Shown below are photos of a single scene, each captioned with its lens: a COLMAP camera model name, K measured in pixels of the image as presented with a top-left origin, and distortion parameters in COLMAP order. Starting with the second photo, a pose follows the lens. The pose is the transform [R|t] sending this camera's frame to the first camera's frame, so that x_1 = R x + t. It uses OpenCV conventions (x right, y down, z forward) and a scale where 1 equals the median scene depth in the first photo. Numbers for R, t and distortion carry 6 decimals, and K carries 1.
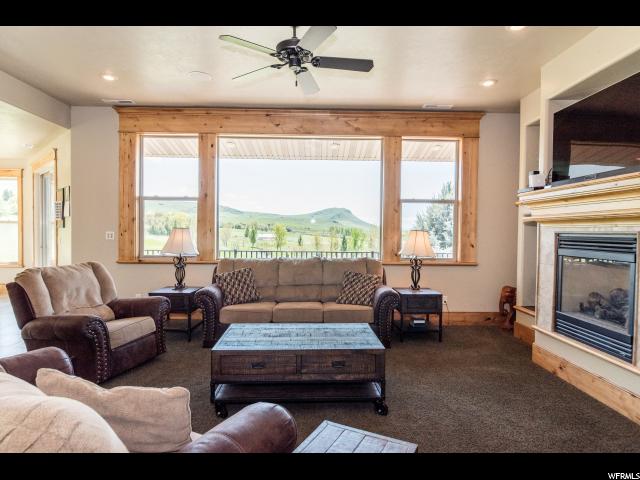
lens RADIAL K [[388.8, 0, 320.0], [0, 388.8, 240.0], [0, 0, 1]] dist [0.000940, 0.000395]
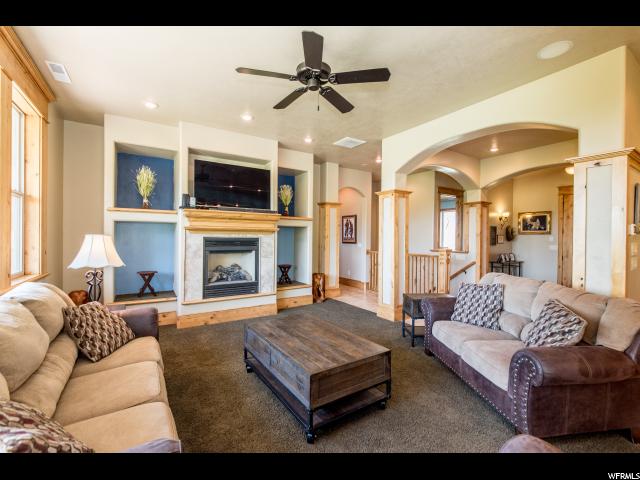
lens RADIAL K [[274.0, 0, 320.0], [0, 274.0, 240.0], [0, 0, 1]] dist [-0.013728, 0.000018]
pose [[-0.524331, -0.023260, 0.851197, -1.093446], [0.007650, 0.999458, 0.032023, -0.071641], [-0.851480, 0.023302, -0.523869, 2.141791]]
